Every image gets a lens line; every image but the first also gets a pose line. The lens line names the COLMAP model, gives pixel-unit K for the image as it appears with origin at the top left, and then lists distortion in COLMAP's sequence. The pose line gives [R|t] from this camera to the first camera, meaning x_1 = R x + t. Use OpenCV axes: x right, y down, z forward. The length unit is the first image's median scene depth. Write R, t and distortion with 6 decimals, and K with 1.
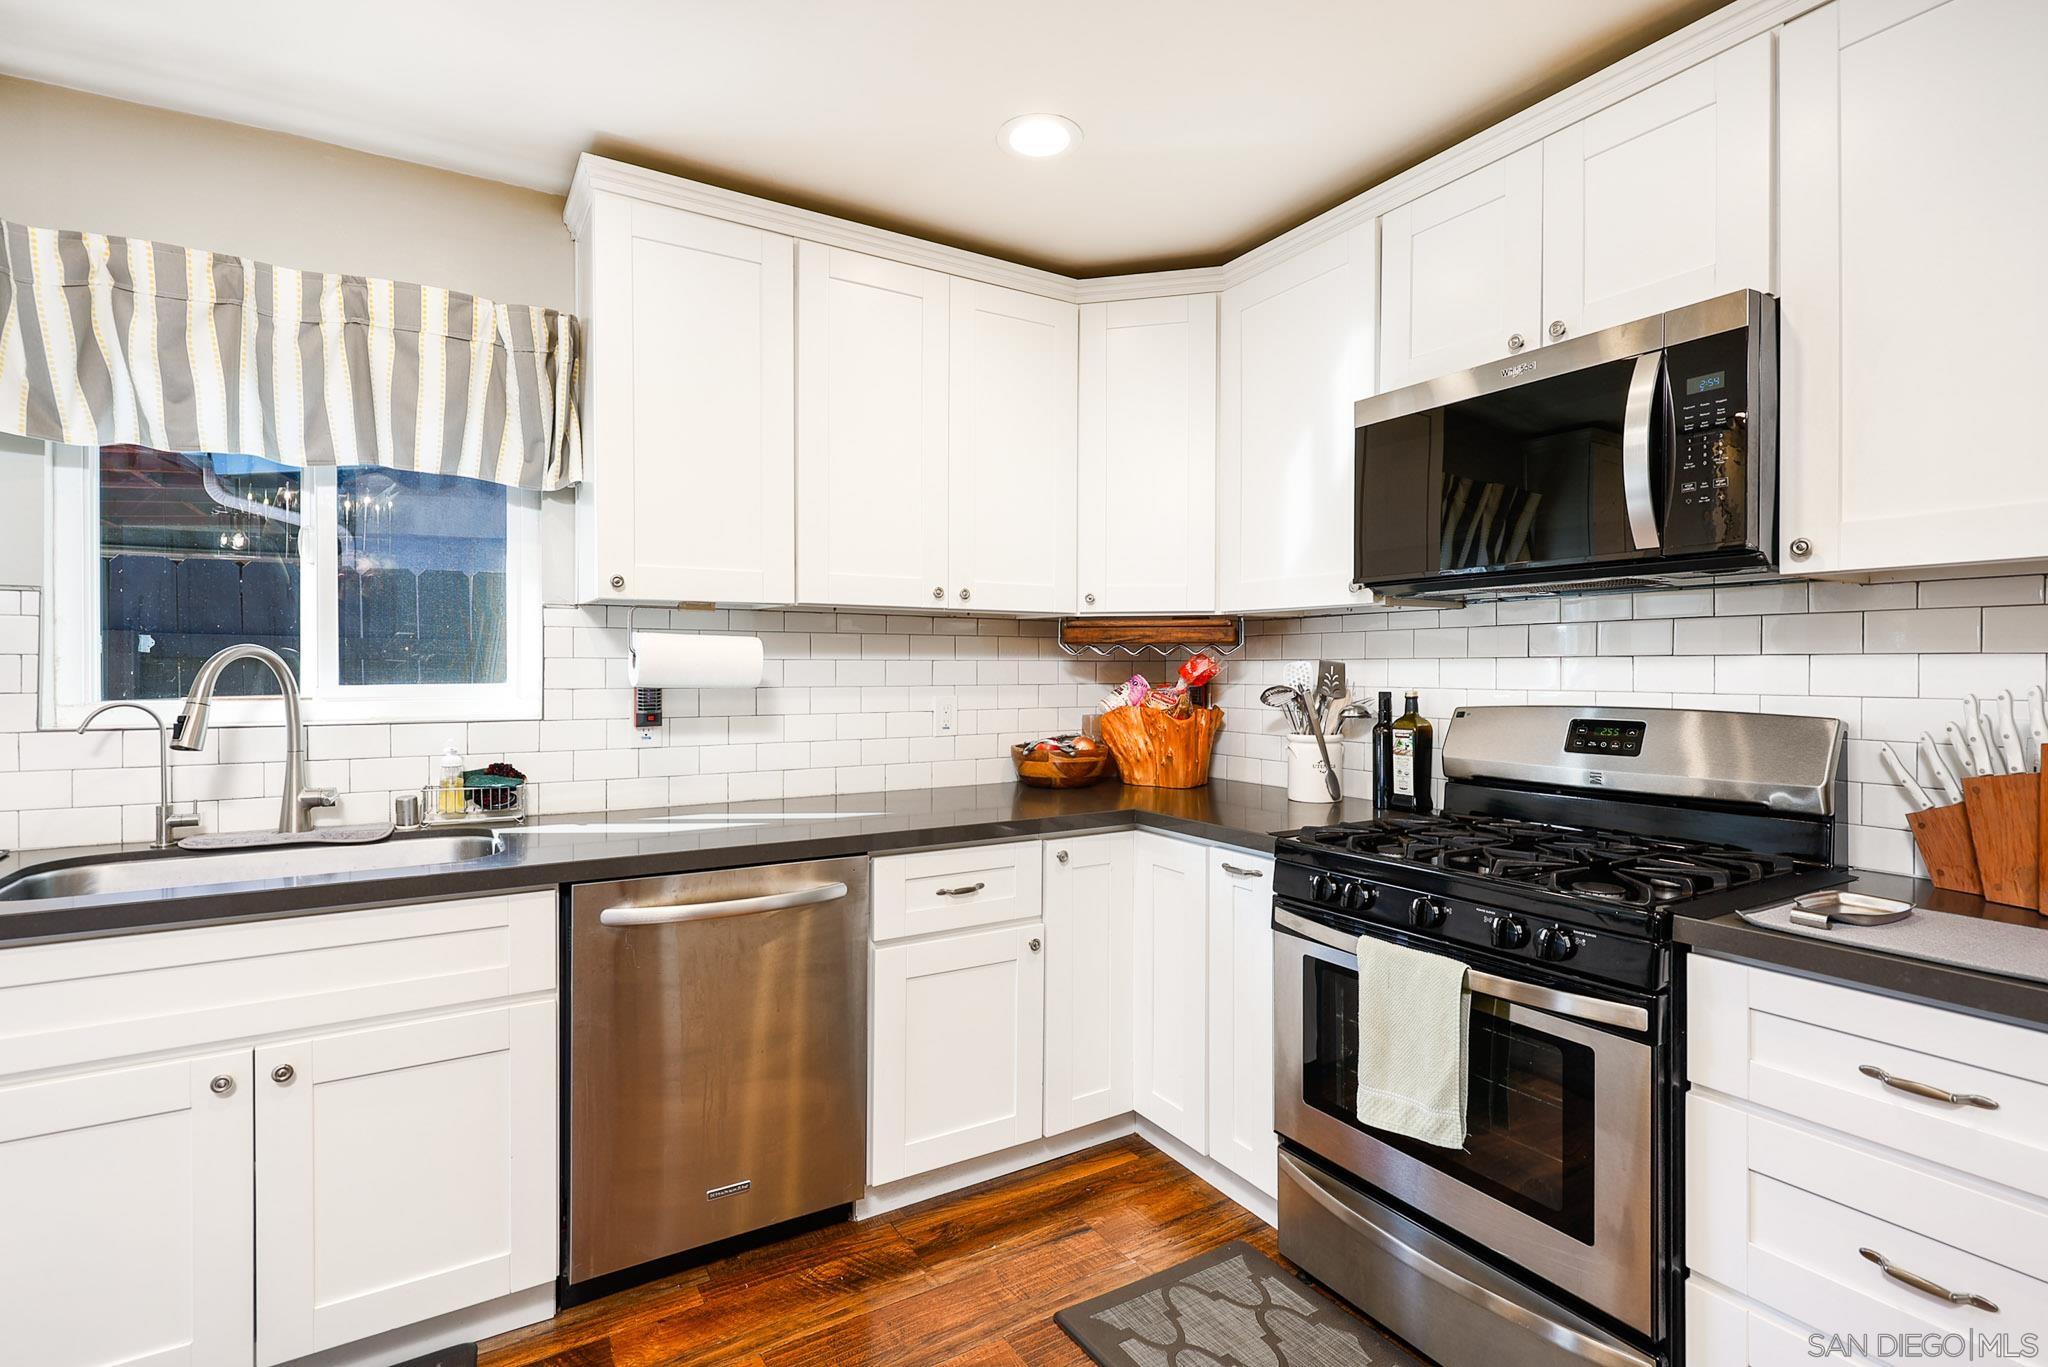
lens RADIAL K [[942.0, 0, 1019.6], [0, 942.0, 701.5], [0, 0, 1]] dist [0.003300, 0.000511]
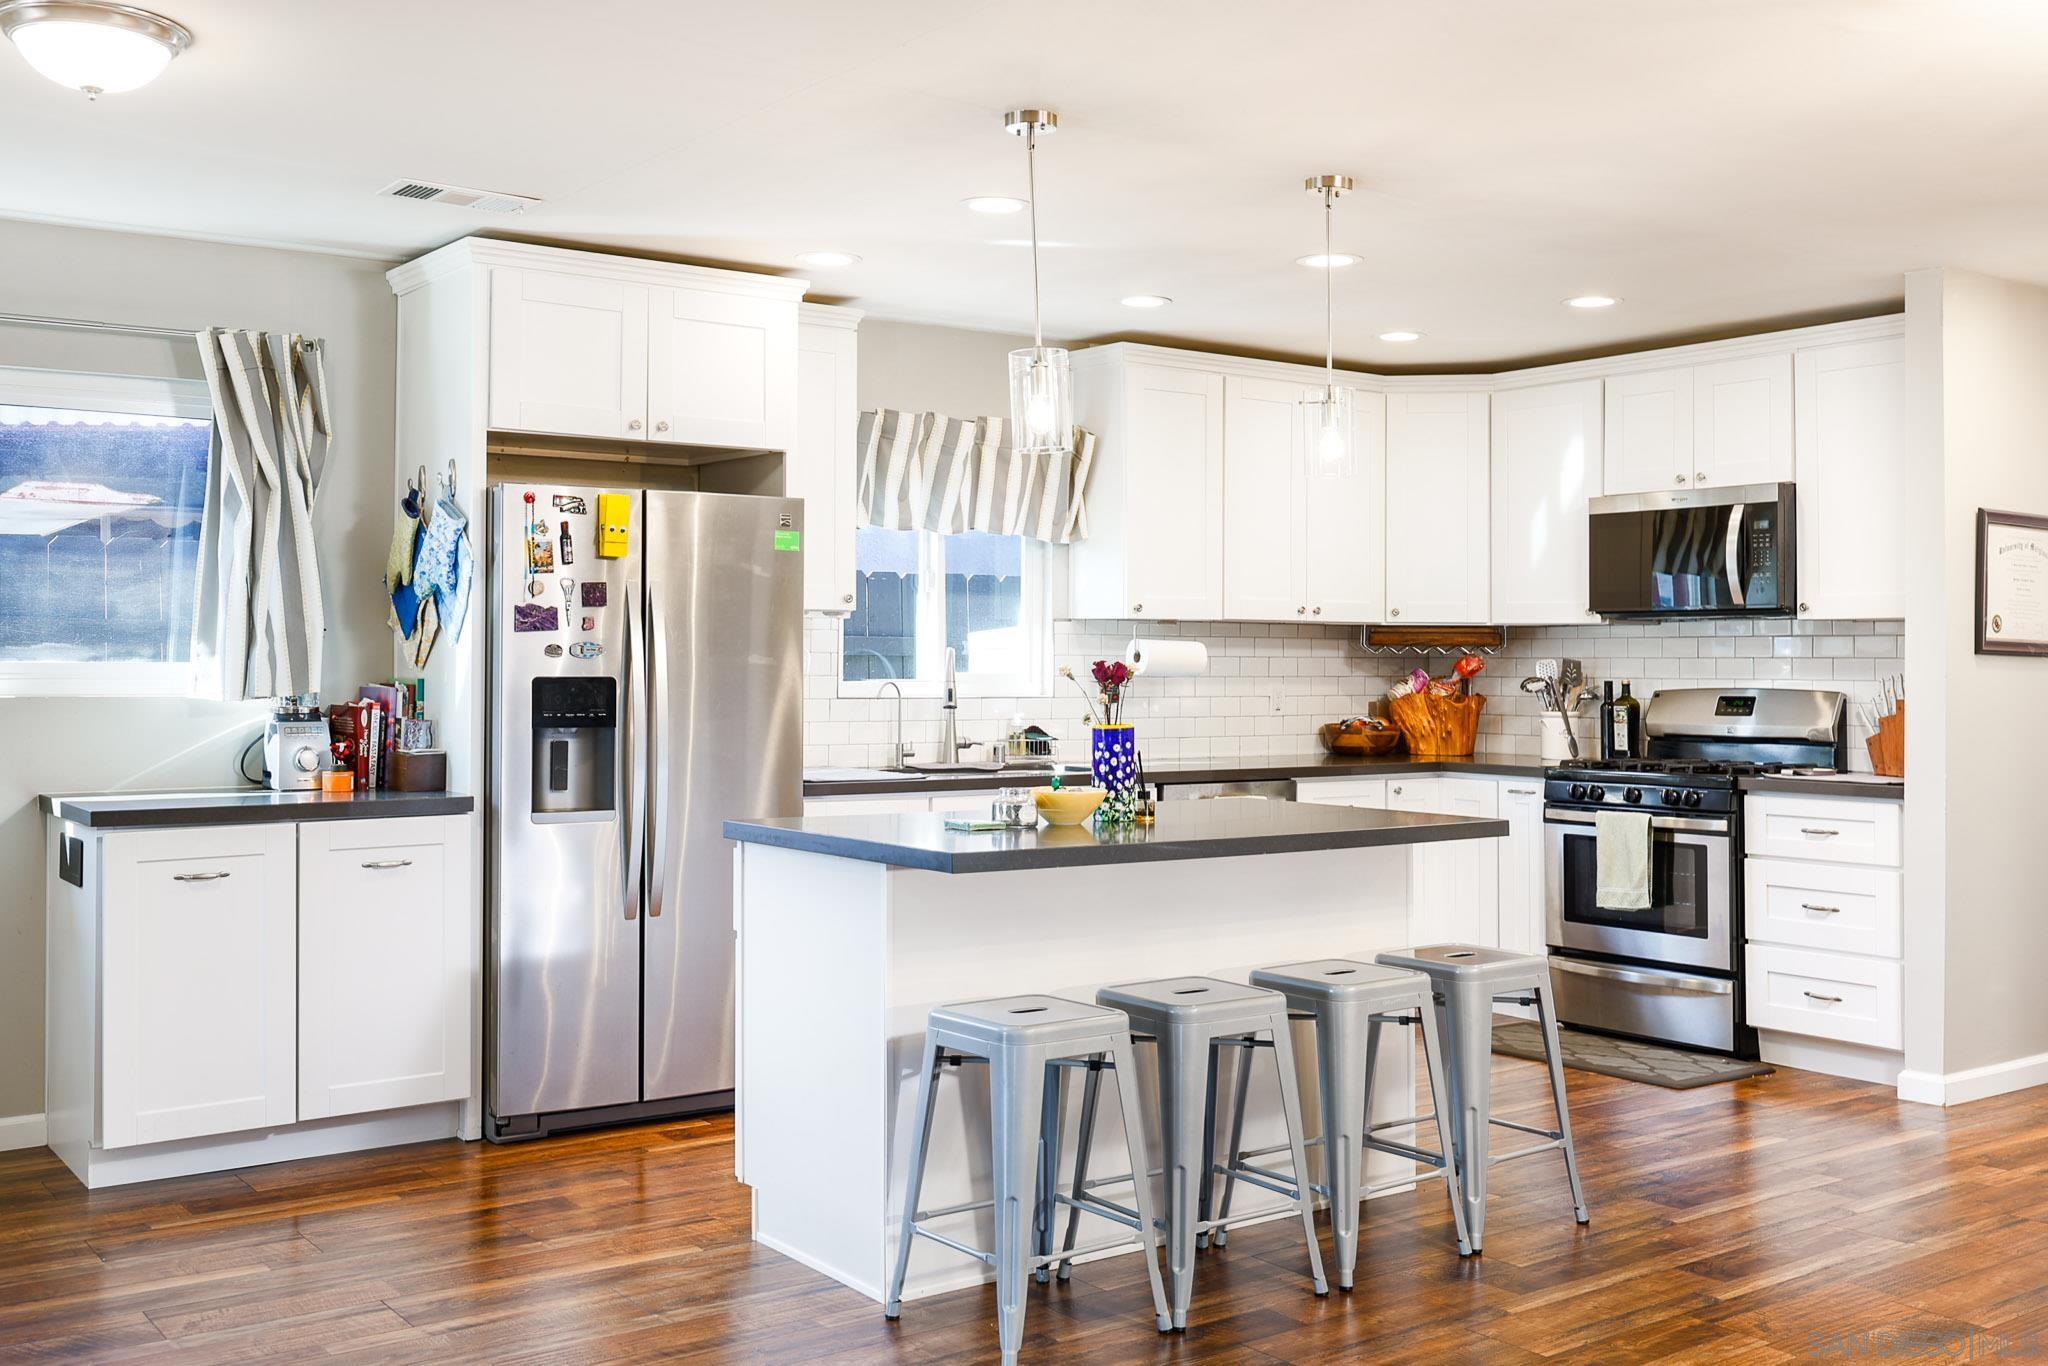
lens RADIAL K [[1988.6, 0, 1023.2], [0, 1988.6, 668.0], [0, 0, 1]] dist [0.021857, 0.000000]
pose [[0.996203, 0.005178, 0.086904, -0.834276], [-0.002236, 0.999422, -0.033917, 0.081197], [-0.087030, 0.033594, 0.995639, -2.122639]]
